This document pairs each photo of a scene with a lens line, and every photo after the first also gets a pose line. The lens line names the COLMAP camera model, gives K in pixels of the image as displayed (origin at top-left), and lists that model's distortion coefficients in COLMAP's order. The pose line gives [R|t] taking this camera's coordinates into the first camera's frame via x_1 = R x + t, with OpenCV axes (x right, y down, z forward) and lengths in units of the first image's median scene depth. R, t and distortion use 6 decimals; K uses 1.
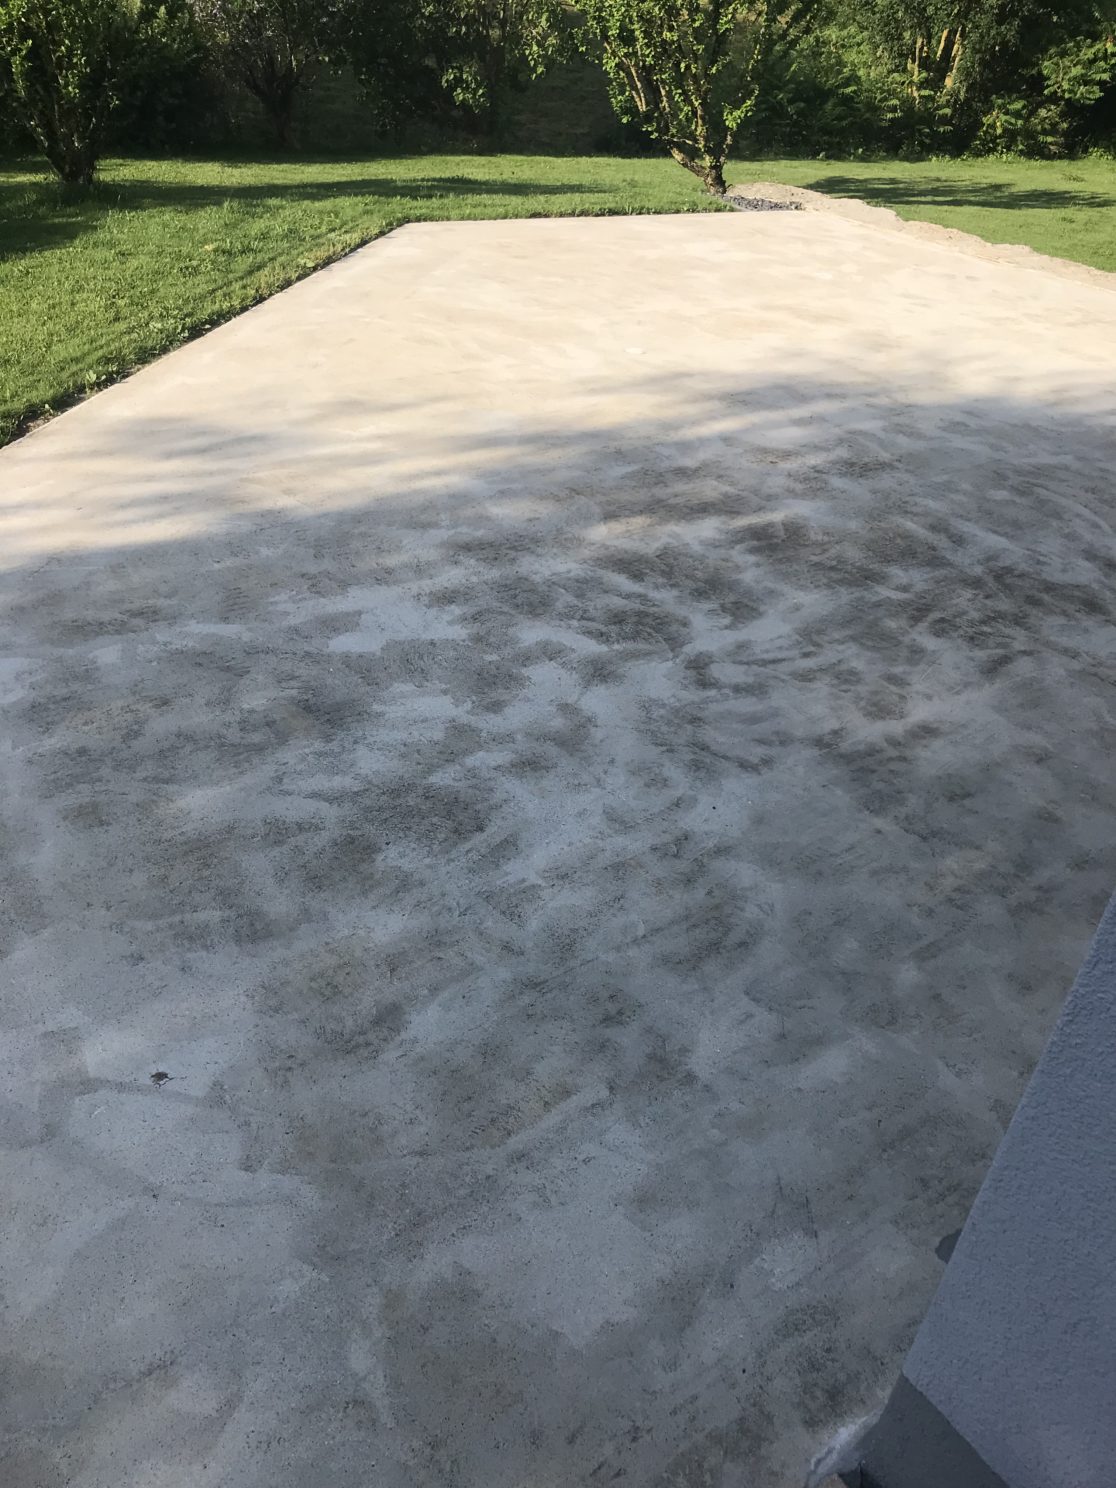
lens RADIAL K [[1213.8, 0, 559.1], [0, 1213.8, 698.2], [0, 0, 1]] dist [0.073492, -0.071857]
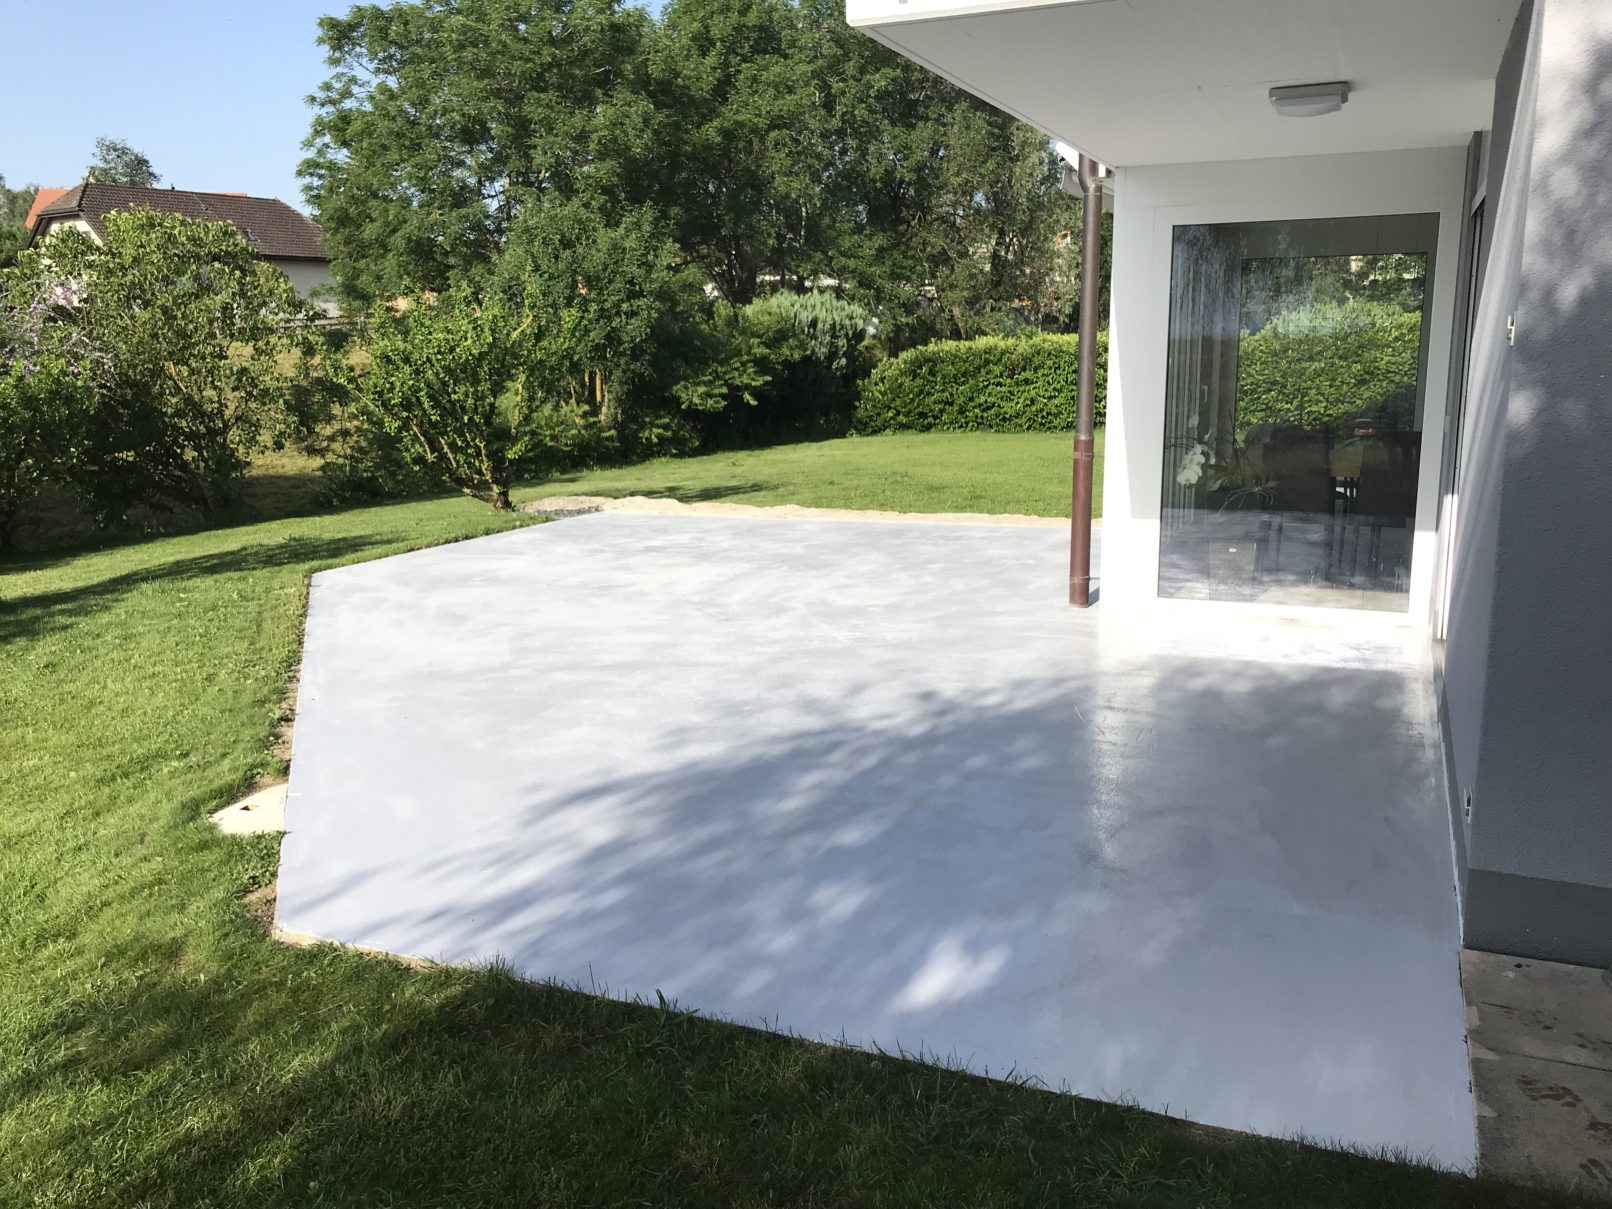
lens RADIAL K [[1349.0, 0, 806.0], [0, 1349.0, 604.5], [0, 0, 1]] dist [0.008499, 0.000009]
pose [[0.863522, -0.200973, 0.462537, -0.239805], [0.341493, 0.907914, -0.243052, 0.057329], [-0.371097, 0.367833, 0.852634, -0.124097]]
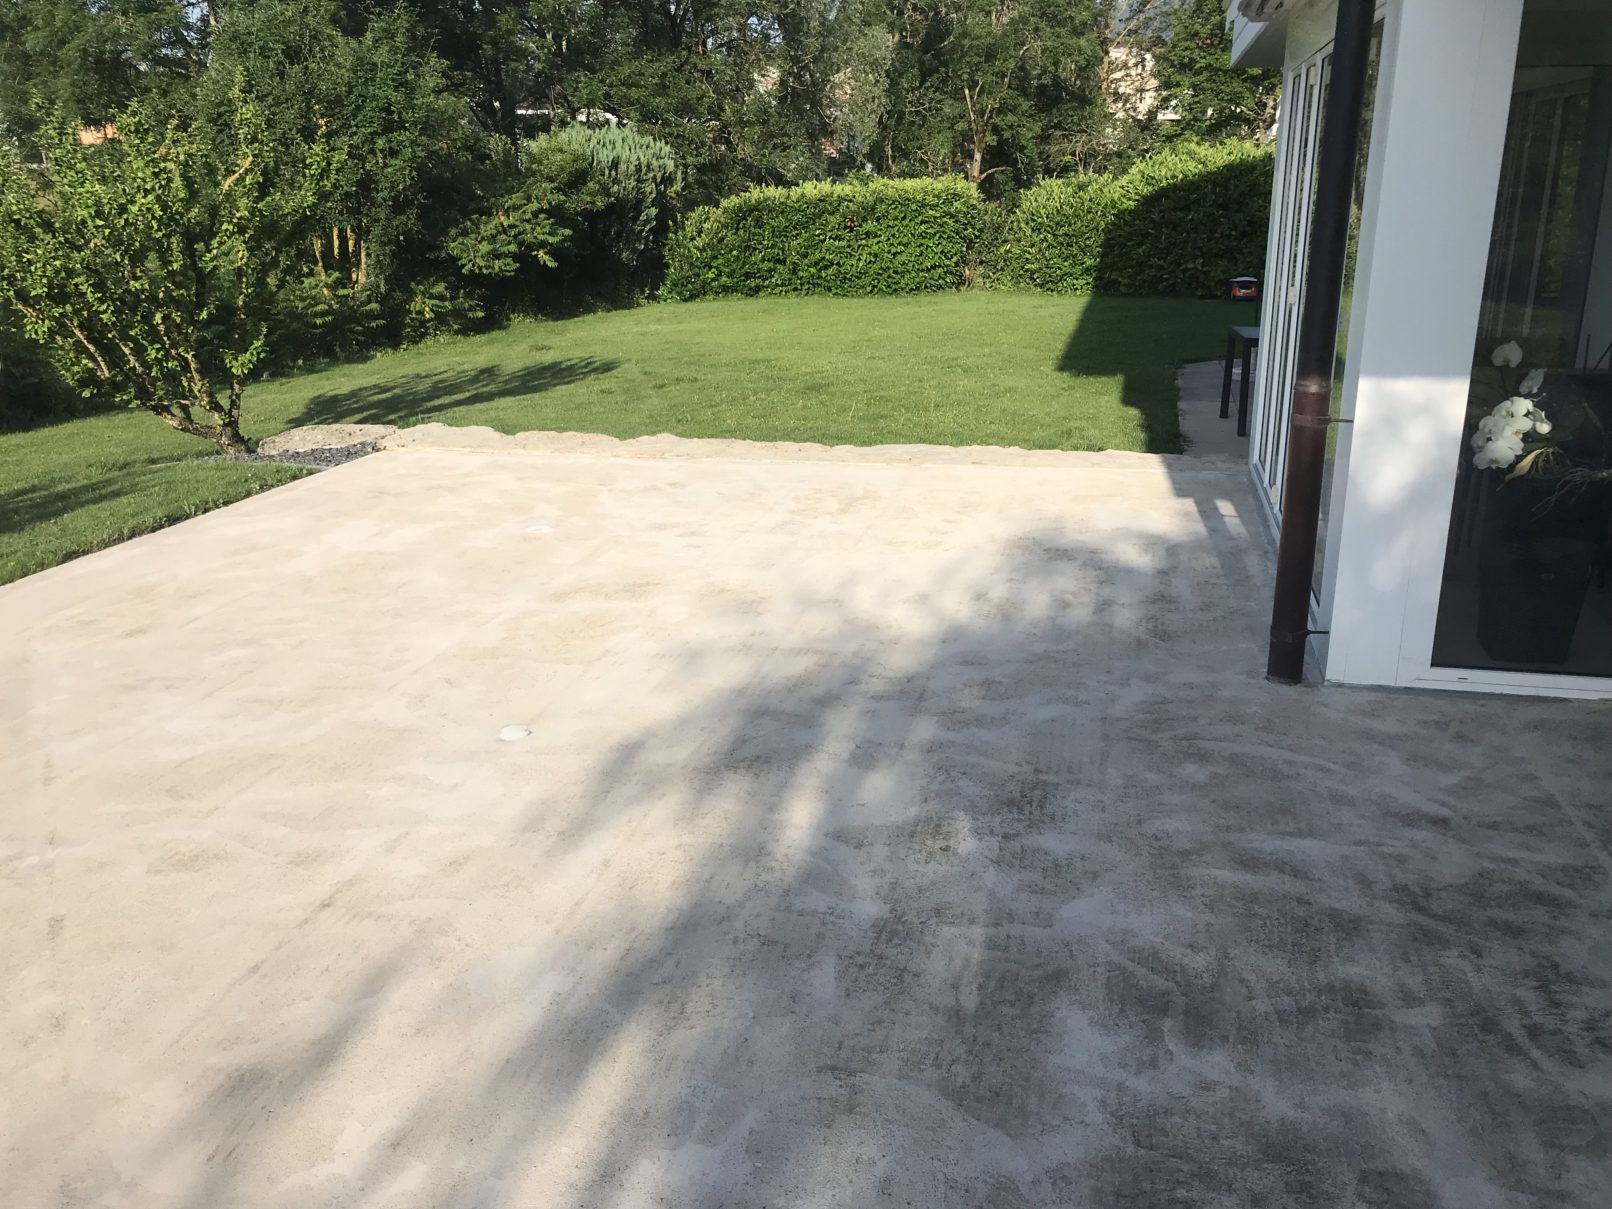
lens RADIAL K [[1326.6, 0, 806.0], [0, 1326.6, 604.5], [0, 0, 1]] dist [-0.032616, 0.078453]
pose [[0.762827, -0.297893, 0.573895, -0.112617], [0.408837, 0.909829, -0.071163, -0.132721], [-0.500947, 0.288915, 0.815831, 0.191980]]
